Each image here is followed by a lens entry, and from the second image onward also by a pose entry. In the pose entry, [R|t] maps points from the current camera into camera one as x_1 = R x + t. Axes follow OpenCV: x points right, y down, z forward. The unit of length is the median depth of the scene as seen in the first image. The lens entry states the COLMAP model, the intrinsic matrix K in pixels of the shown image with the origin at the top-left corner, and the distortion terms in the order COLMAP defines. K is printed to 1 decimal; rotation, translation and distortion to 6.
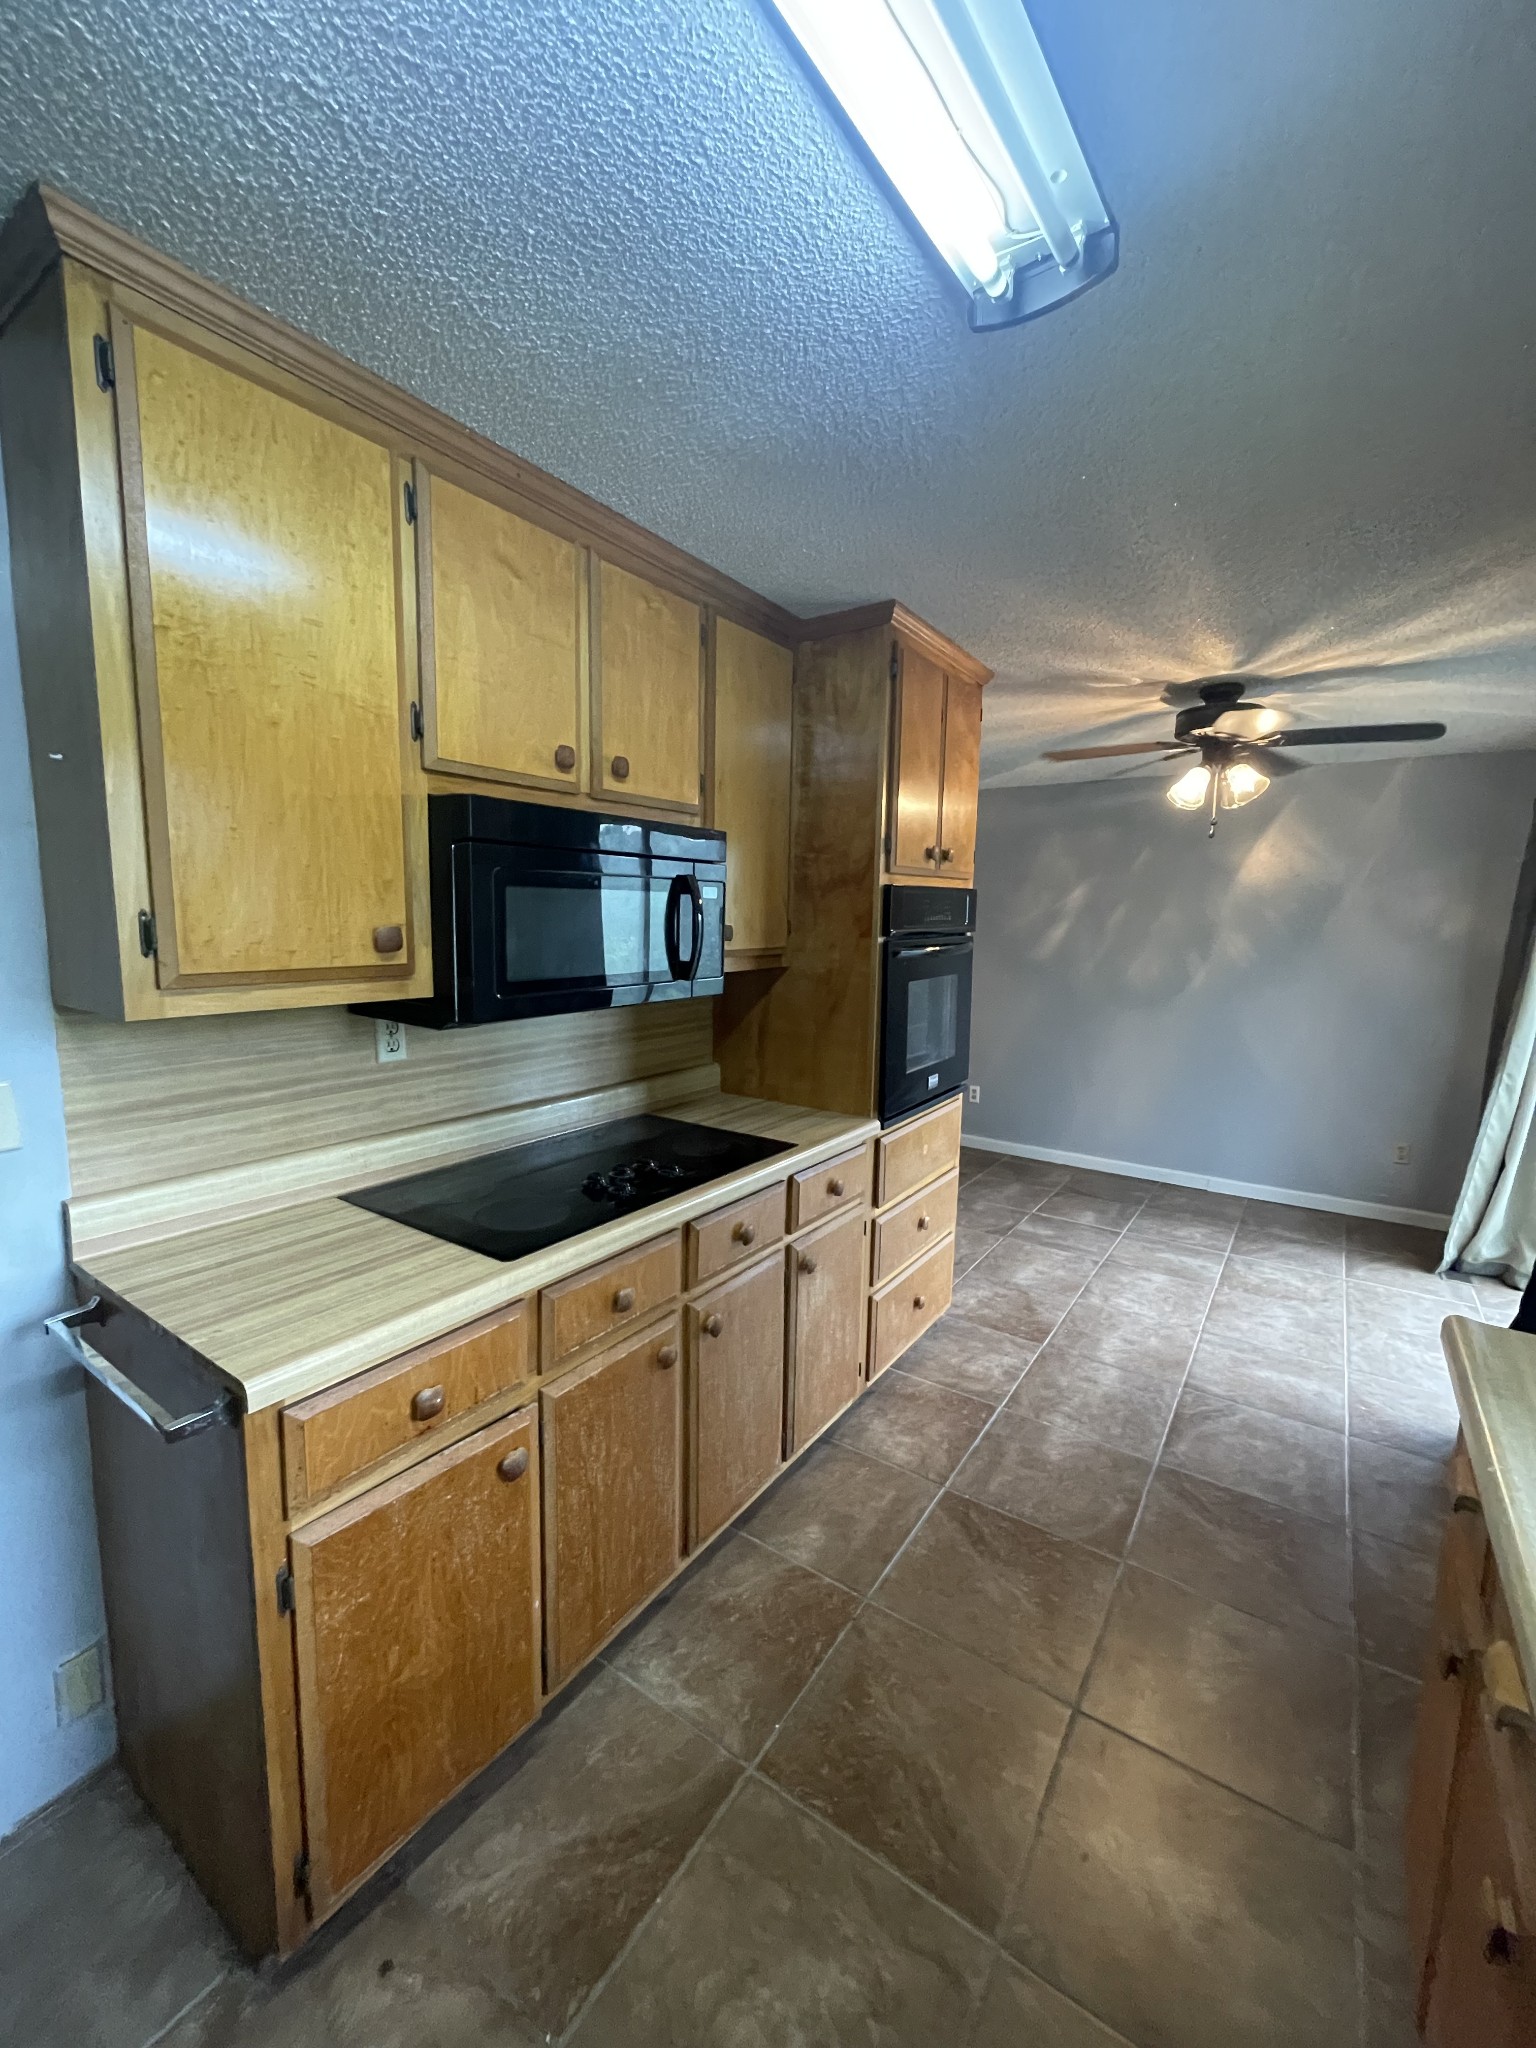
lens RADIAL K [[823.7, 0, 770.1], [0, 823.7, 1018.5], [0, 0, 1]] dist [-0.000810, -0.000106]
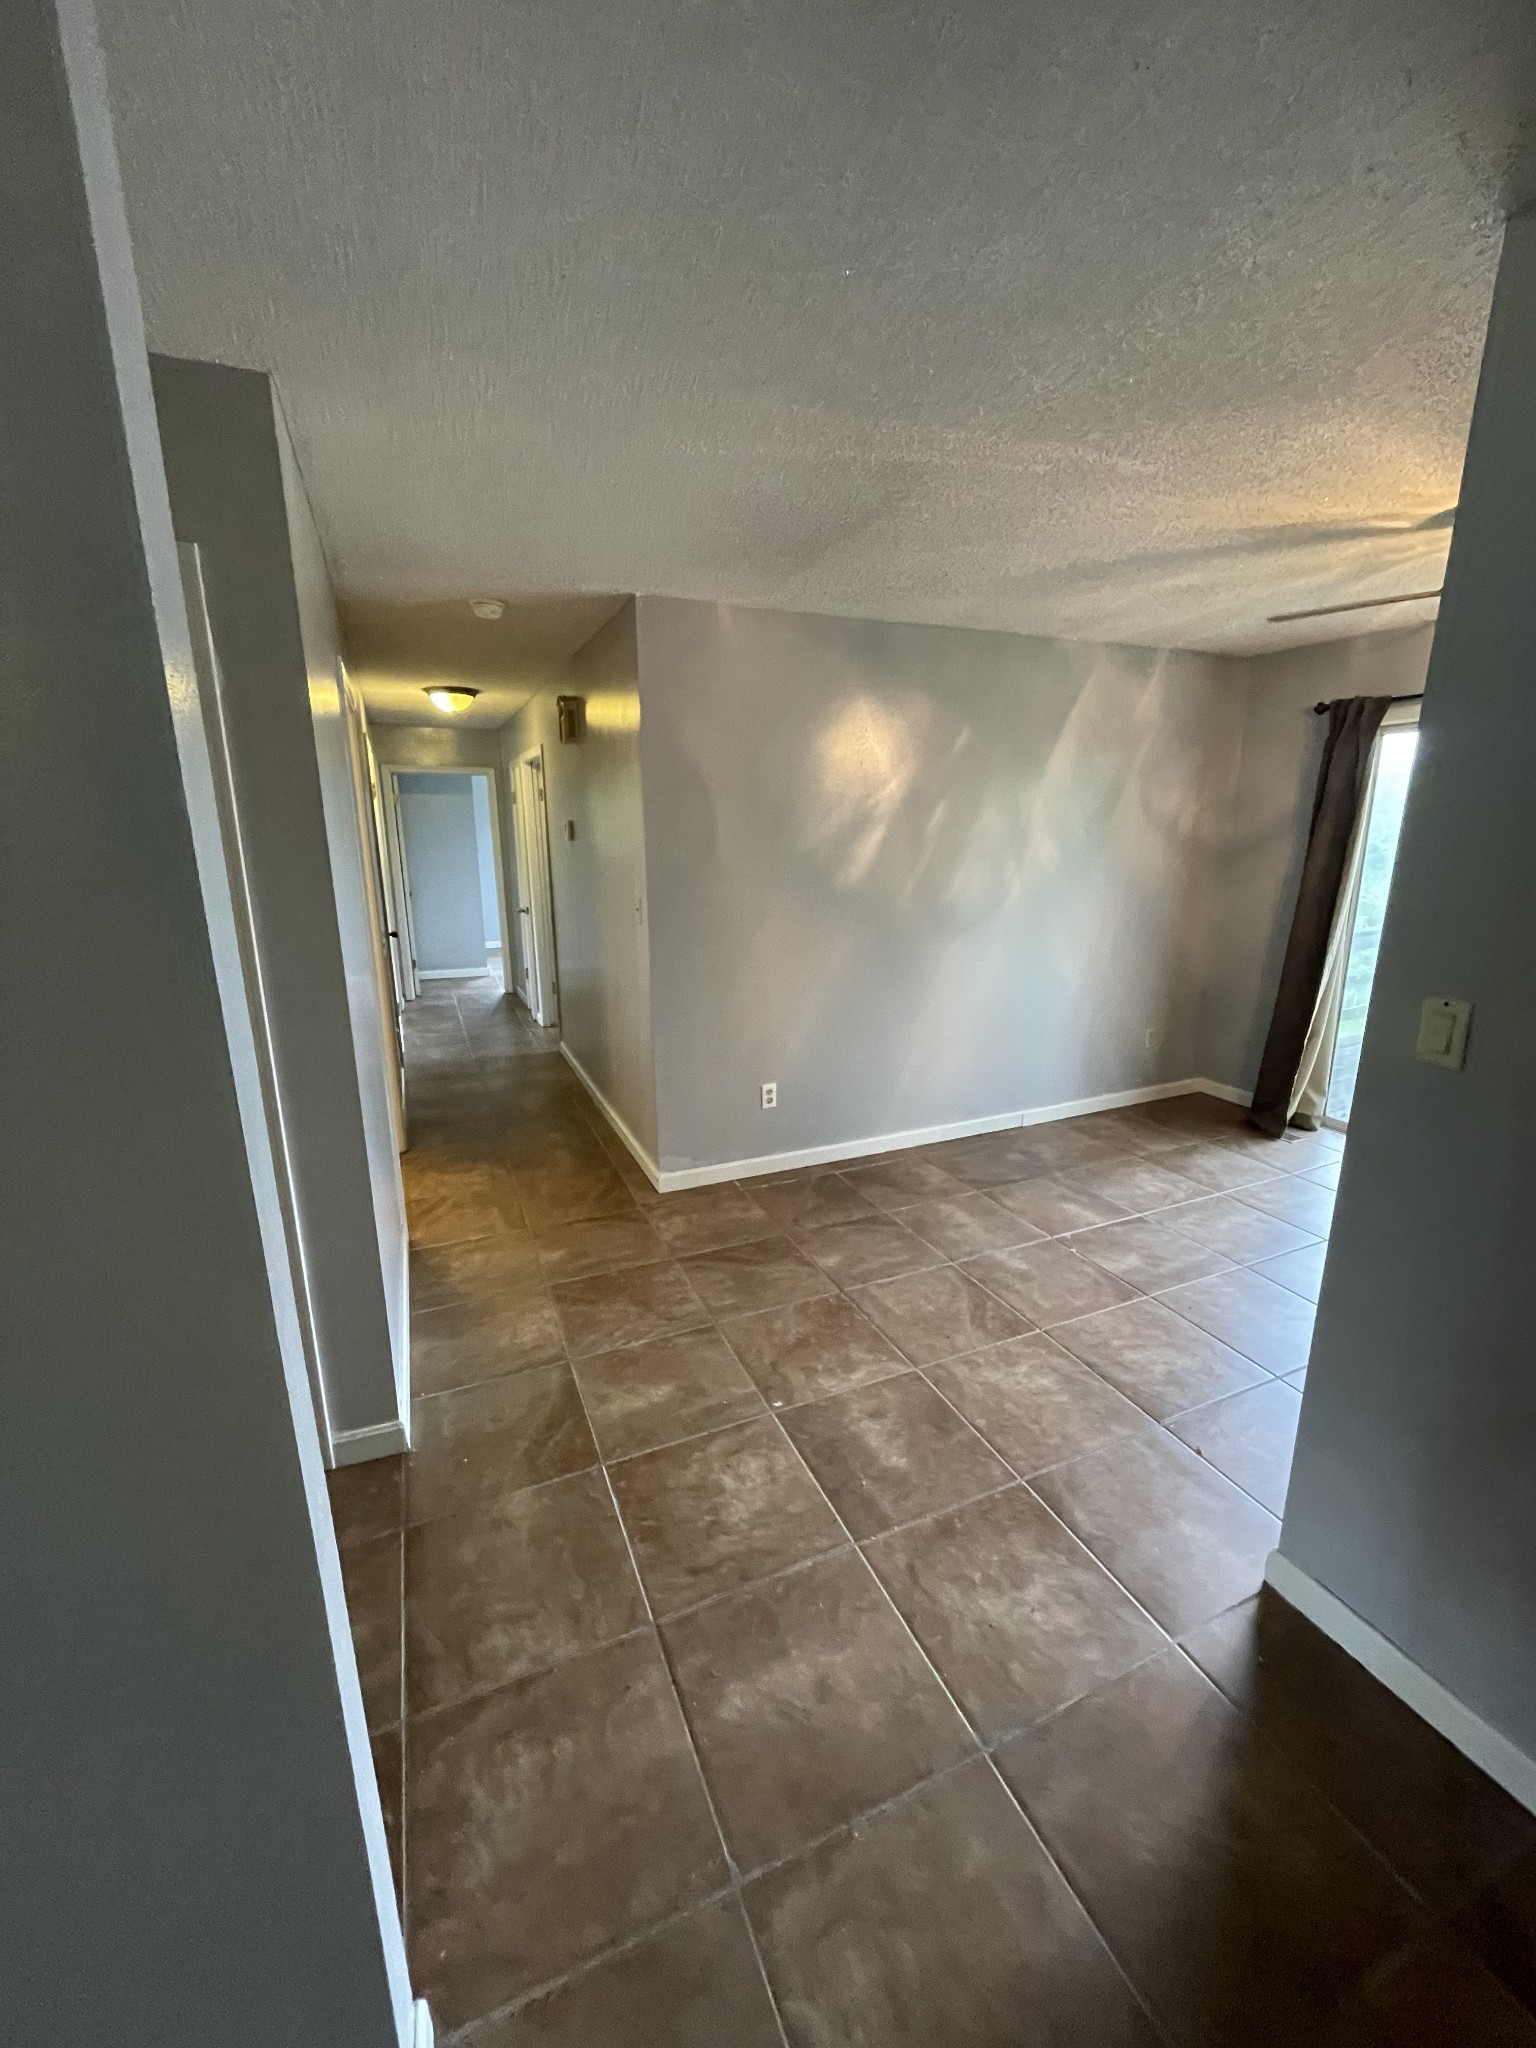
lens RADIAL K [[823.7, 0, 771.0], [0, 823.7, 1024.7], [0, 0, 1]] dist [-0.000810, -0.000106]
pose [[0.526034, -0.222312, 0.820893, -0.376142], [0.120855, 0.974975, 0.186595, -0.115378], [-0.841833, 0.001054, 0.539737, 0.848985]]
